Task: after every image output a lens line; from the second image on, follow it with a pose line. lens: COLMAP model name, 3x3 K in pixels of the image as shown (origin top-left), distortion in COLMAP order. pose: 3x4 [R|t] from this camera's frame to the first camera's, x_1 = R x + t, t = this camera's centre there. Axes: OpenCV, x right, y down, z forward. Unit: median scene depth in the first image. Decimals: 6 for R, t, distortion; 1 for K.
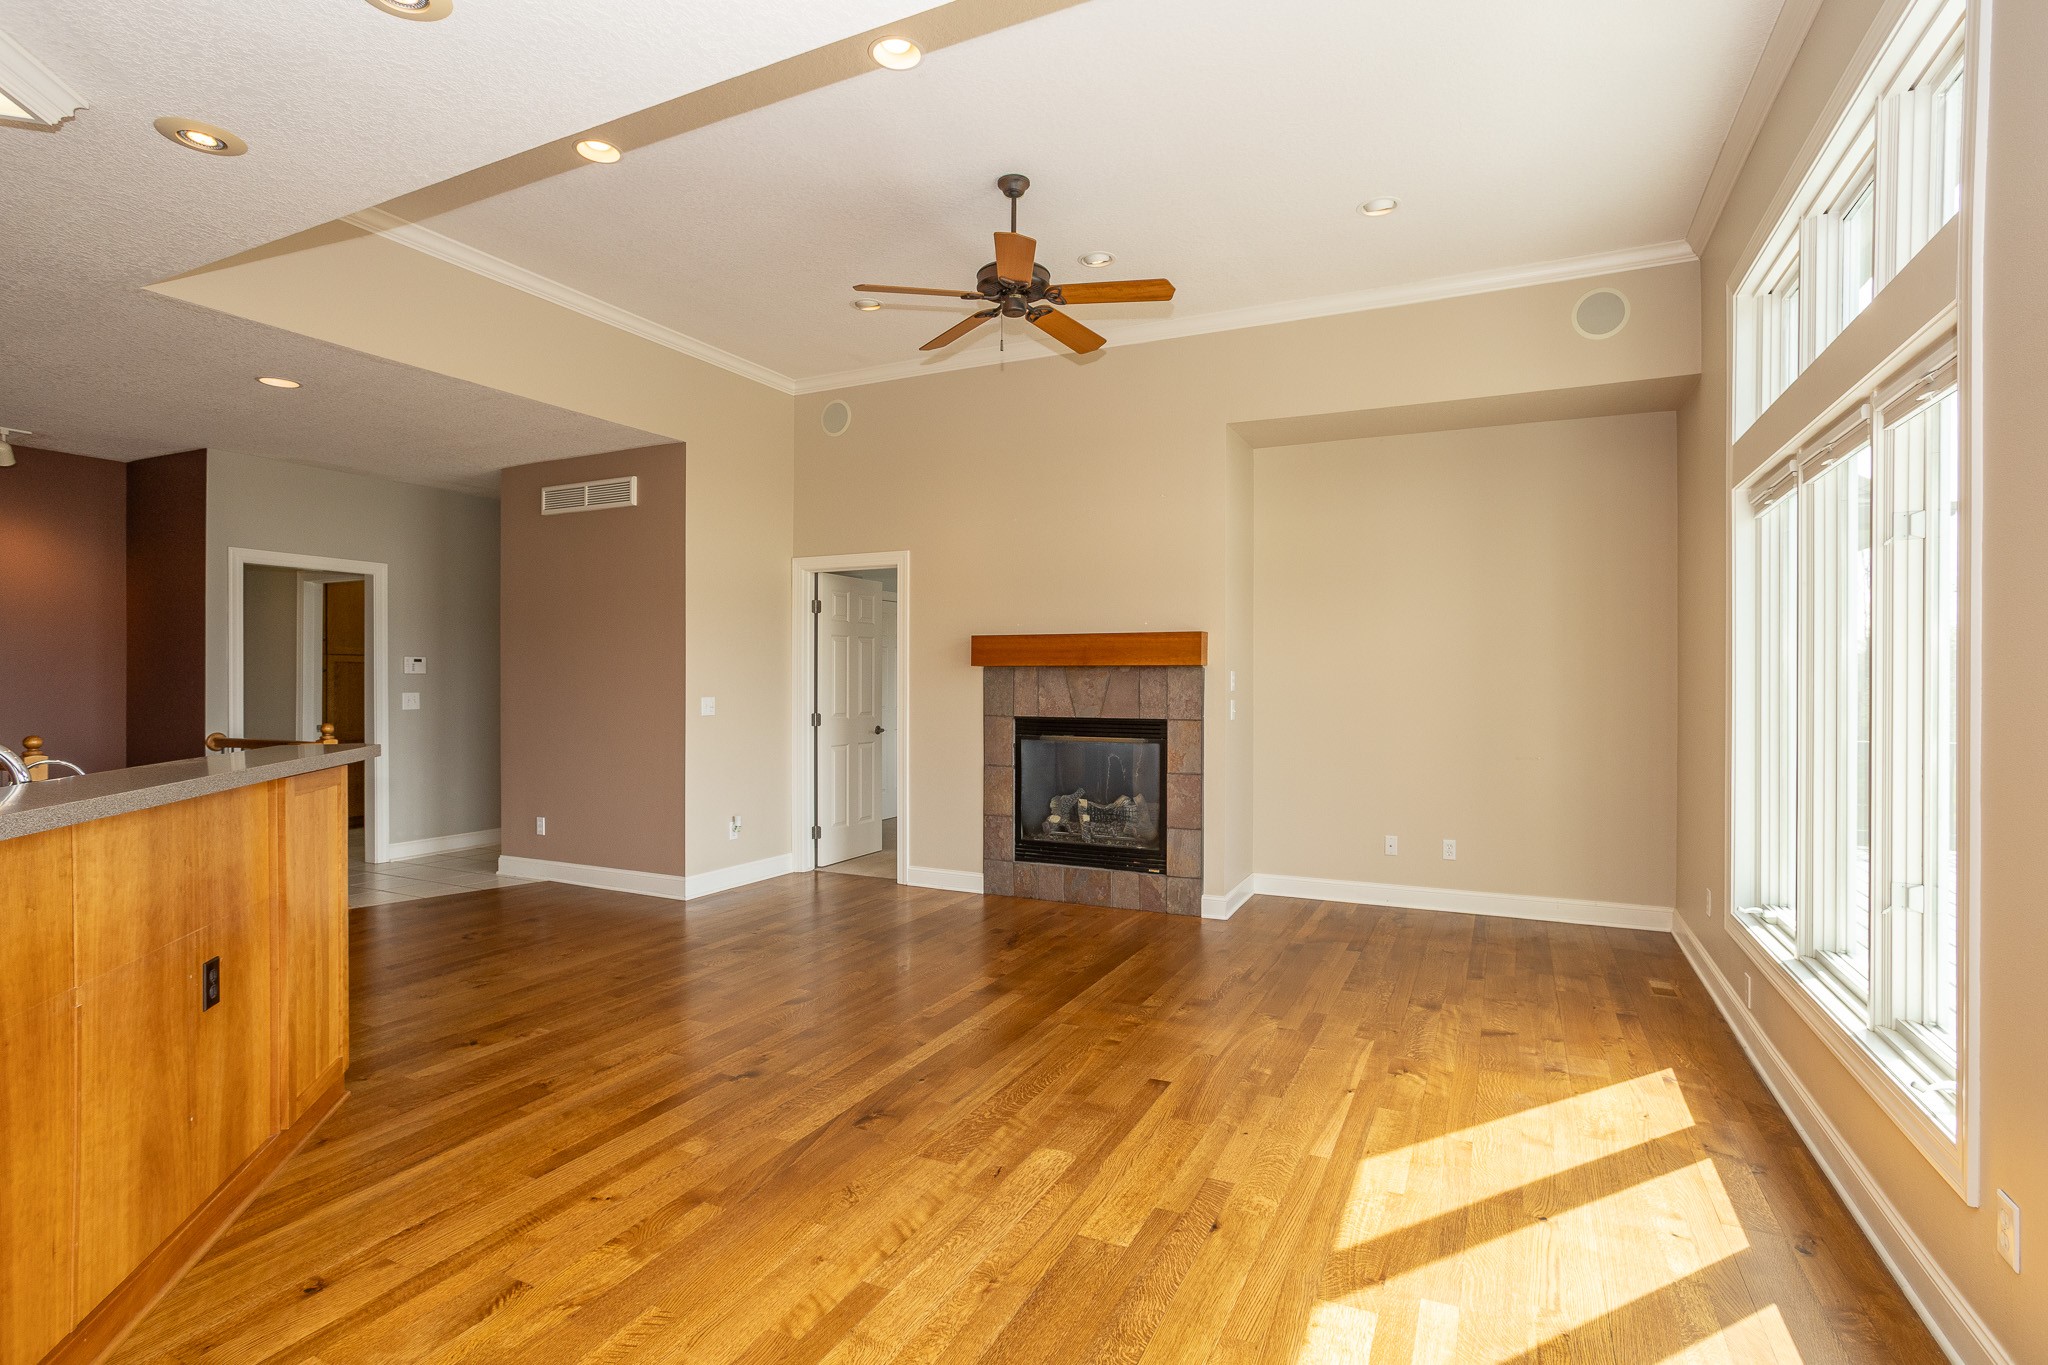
lens RADIAL K [[1012.7, 0, 1017.3], [0, 1012.7, 681.9], [0, 0, 1]] dist [-0.050126, 0.038210]
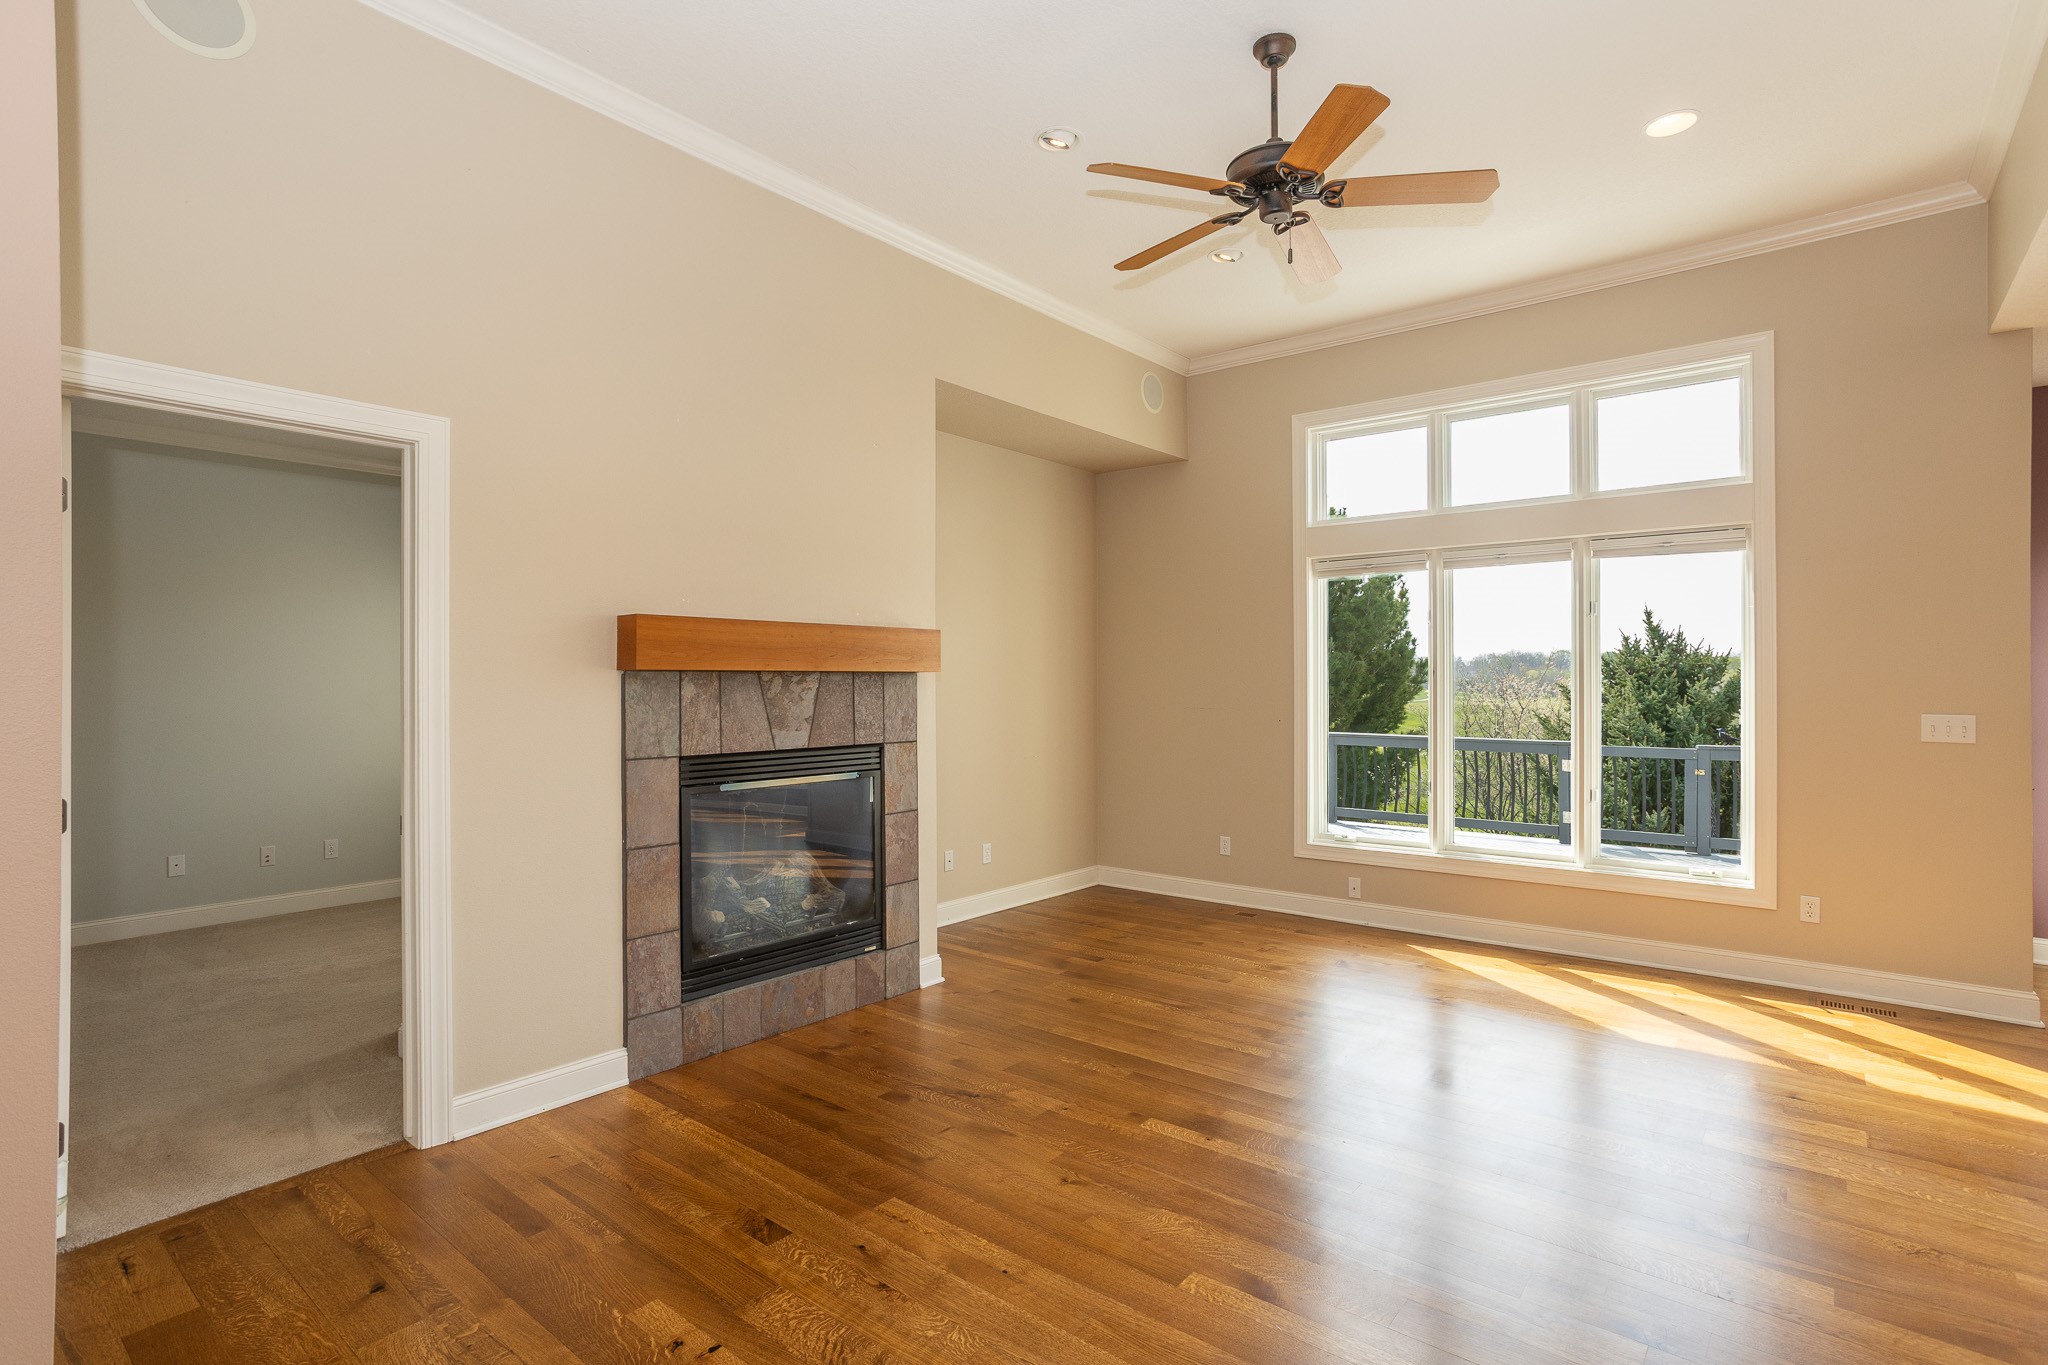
lens RADIAL K [[1016.5, 0, 1028.3], [0, 1016.5, 681.6], [0, 0, 1]] dist [-0.054411, 0.035630]
pose [[0.221858, -0.005942, 0.975061, -0.656729], [0.008577, 0.999955, 0.004142, -0.013076], [-0.975041, 0.007444, 0.221899, 0.842288]]
